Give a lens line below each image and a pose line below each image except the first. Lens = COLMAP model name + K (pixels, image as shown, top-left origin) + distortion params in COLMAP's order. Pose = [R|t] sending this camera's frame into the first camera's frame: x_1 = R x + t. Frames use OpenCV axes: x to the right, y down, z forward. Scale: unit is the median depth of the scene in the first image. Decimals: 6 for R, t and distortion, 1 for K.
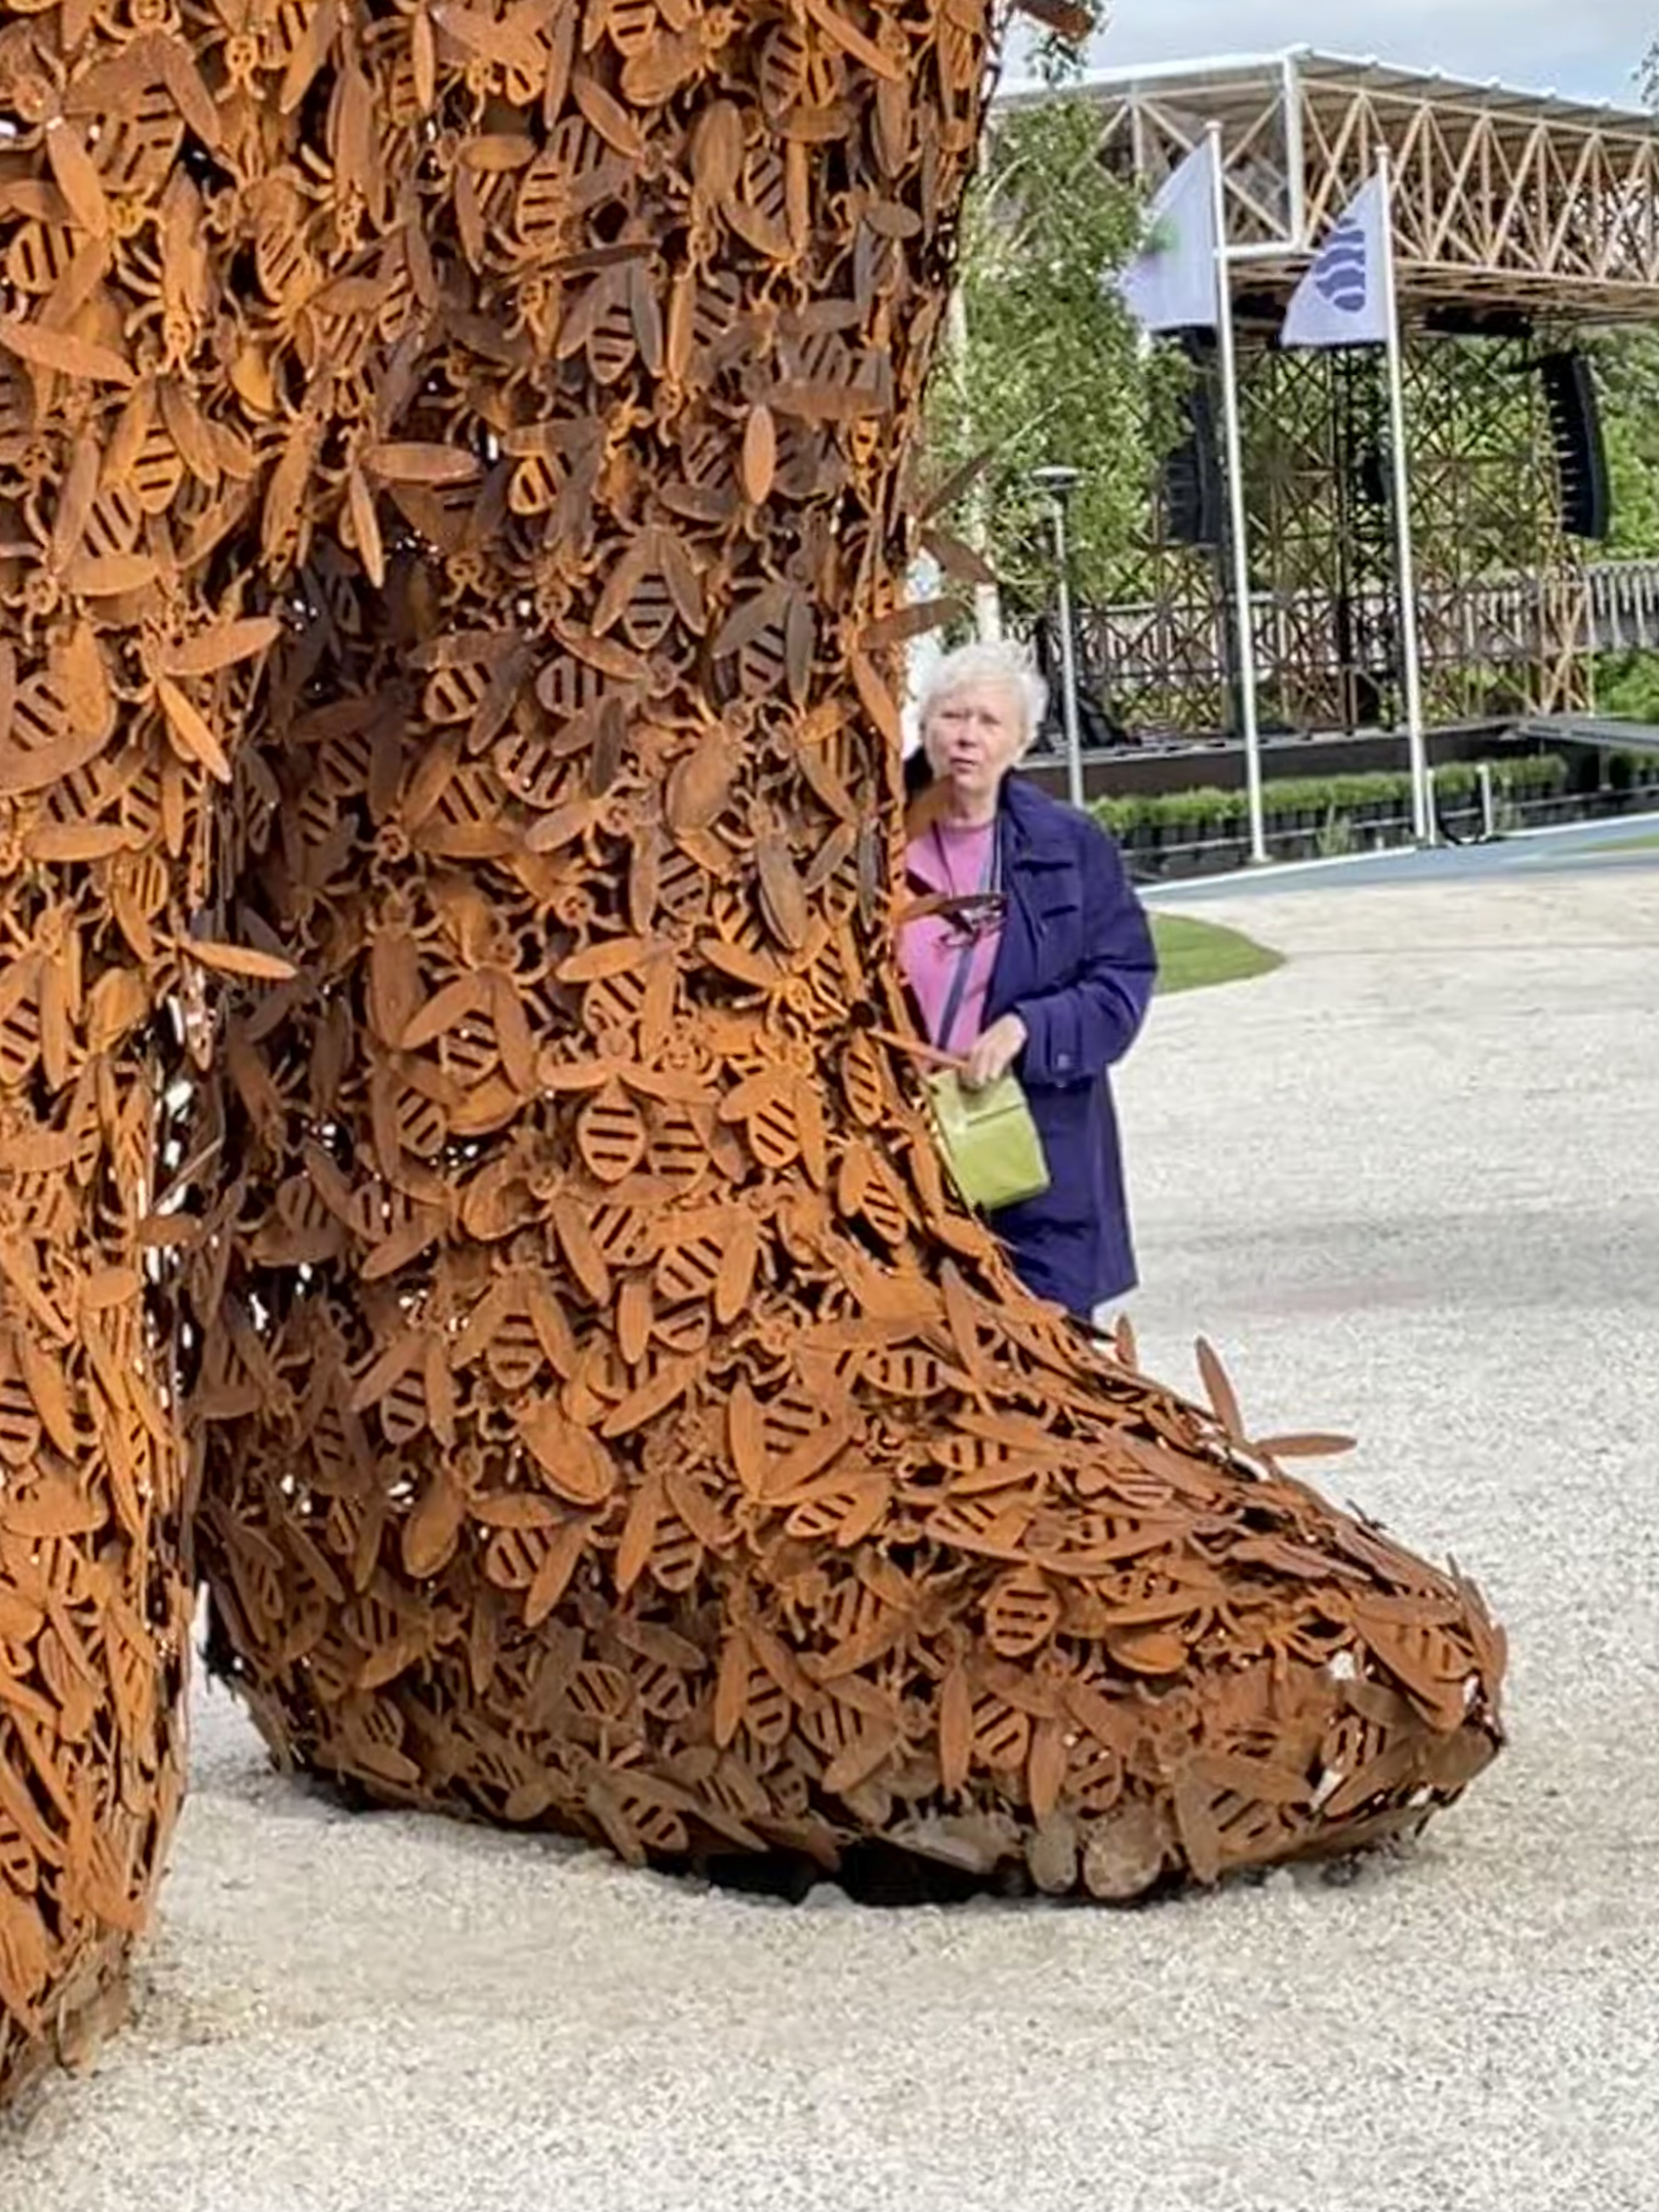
lens RADIAL K [[5561.1, 0, 829.5], [0, 5561.1, 1106.0], [0, 0, 1]] dist [0.092174, -0.257336]
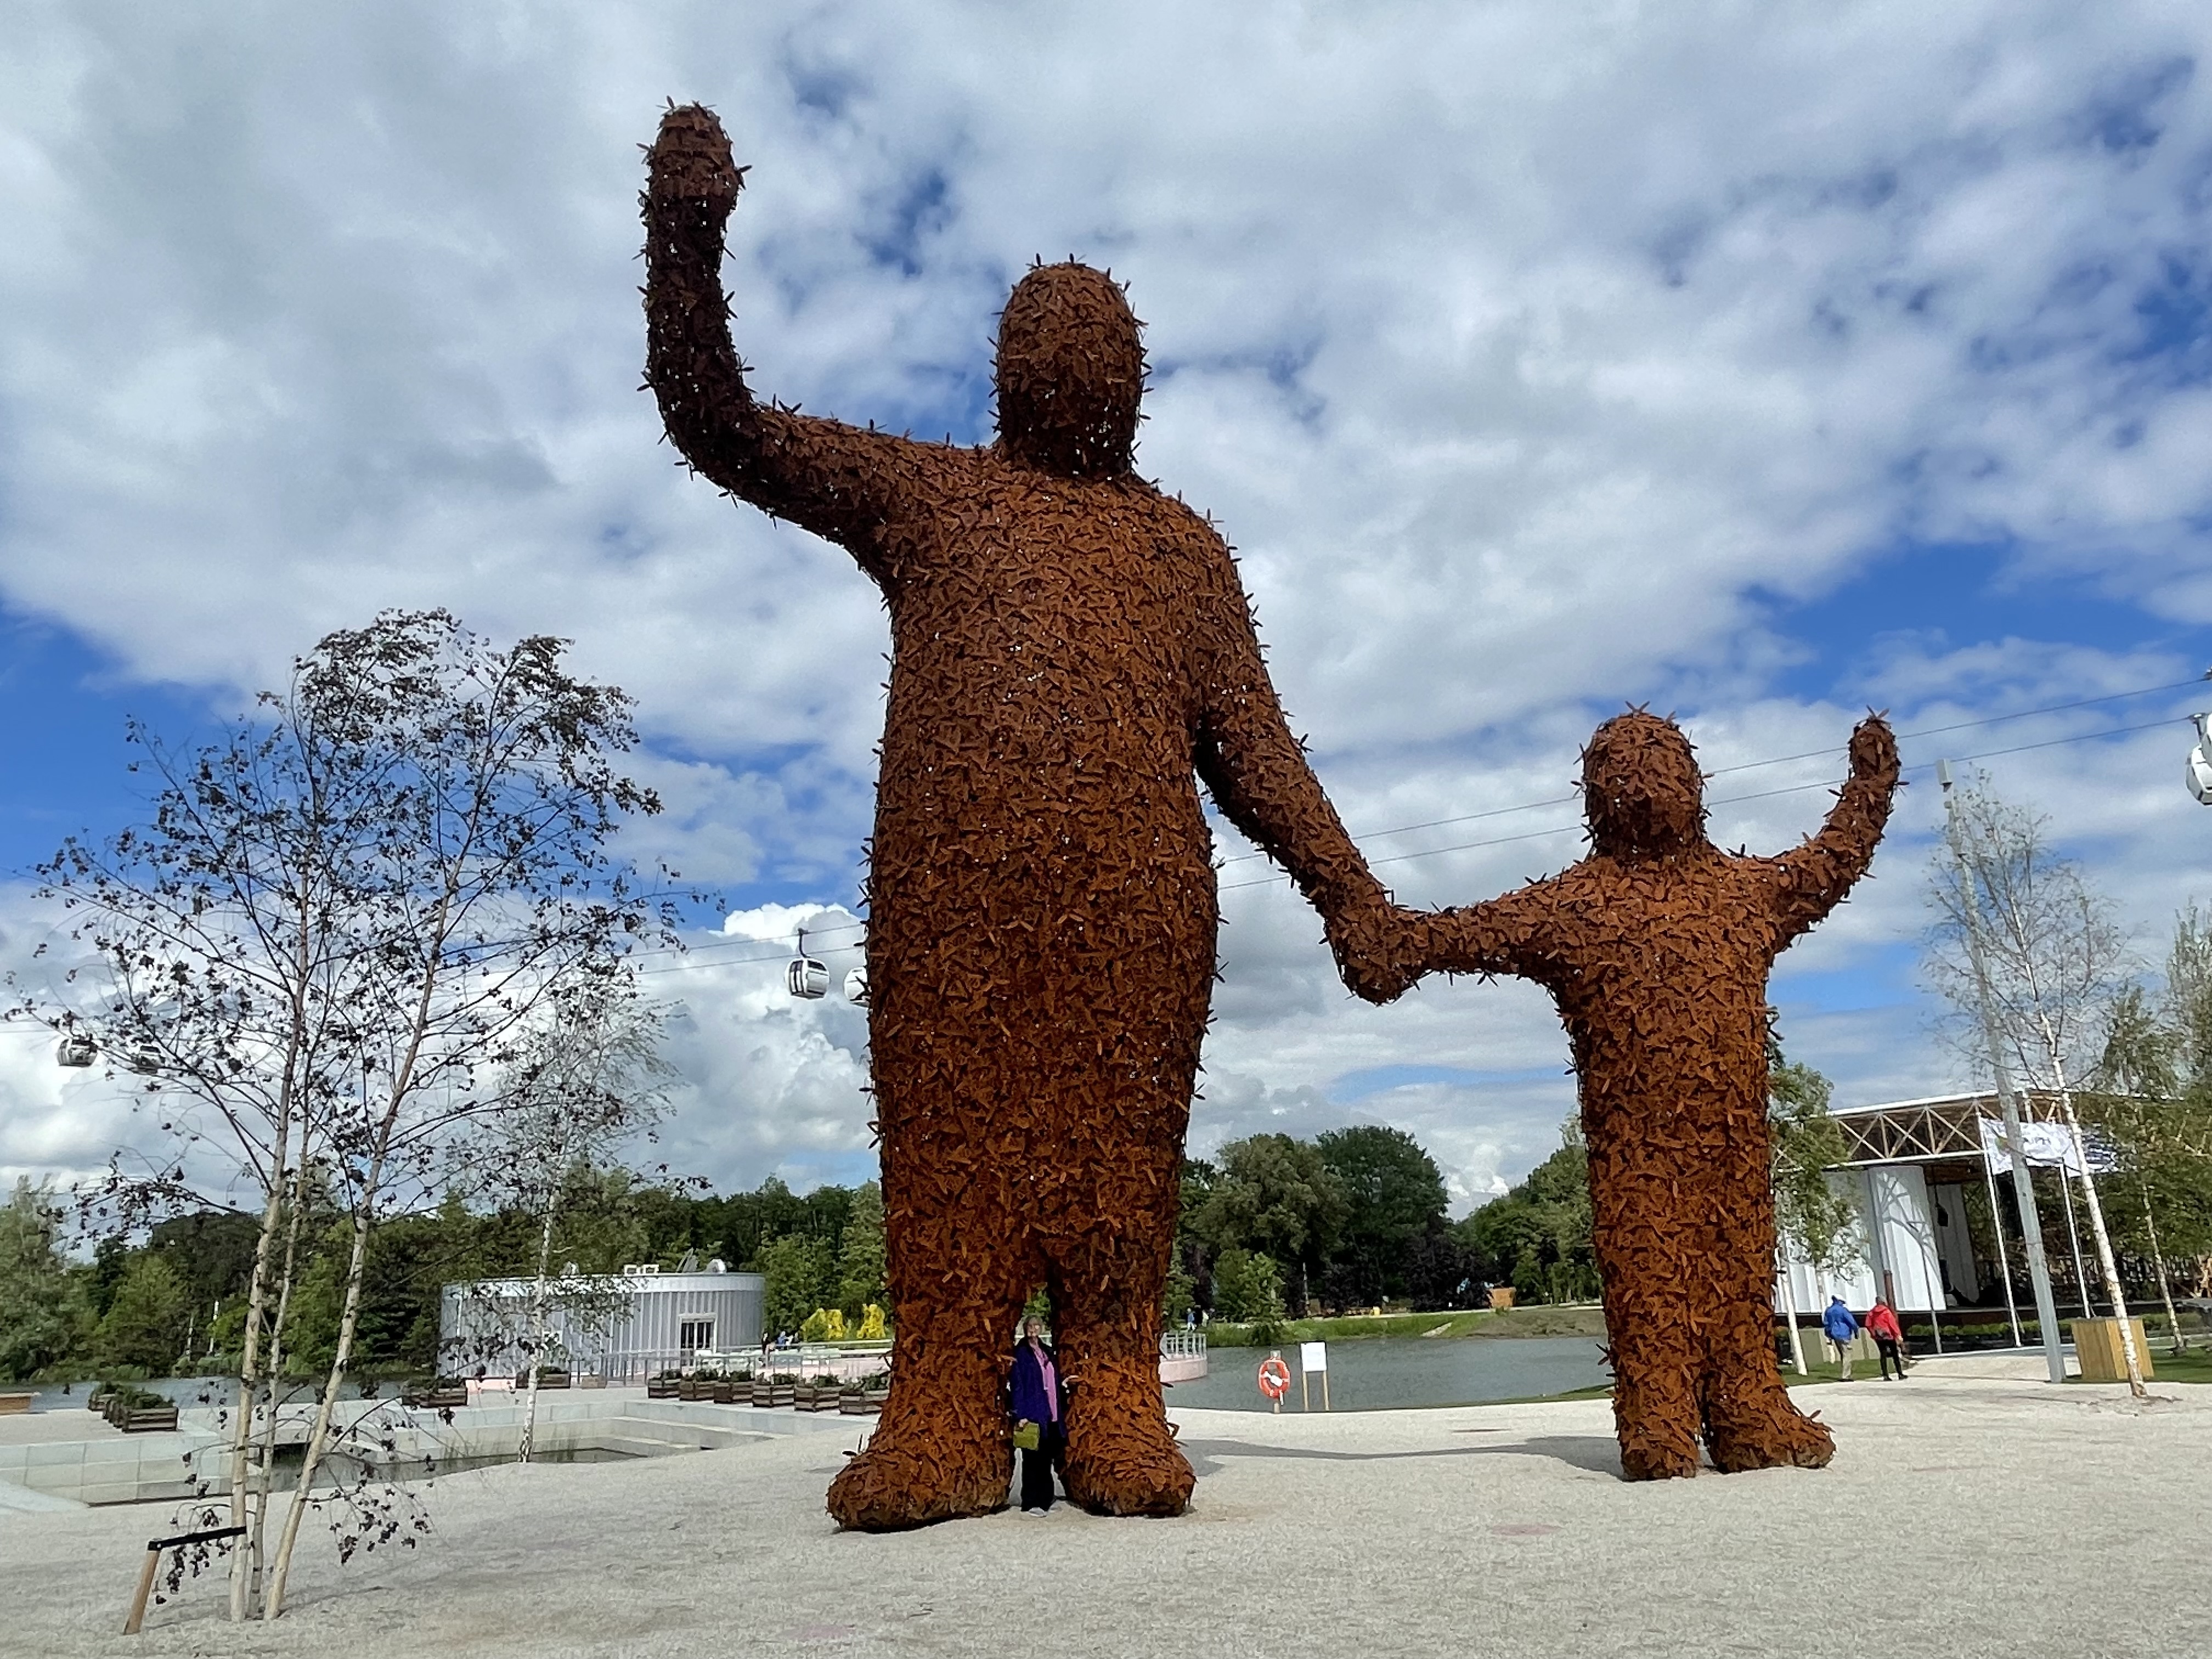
lens RADIAL K [[1665.2, 0, 1075.5], [0, 1665.2, 831.8], [0, 0, 1]] dist [-0.003172, -0.000653]
pose [[0.849372, -0.102336, -0.517778, 1.059672], [-0.064080, 0.953770, -0.293626, -0.045519], [0.523890, 0.282577, 0.803548, -0.788876]]
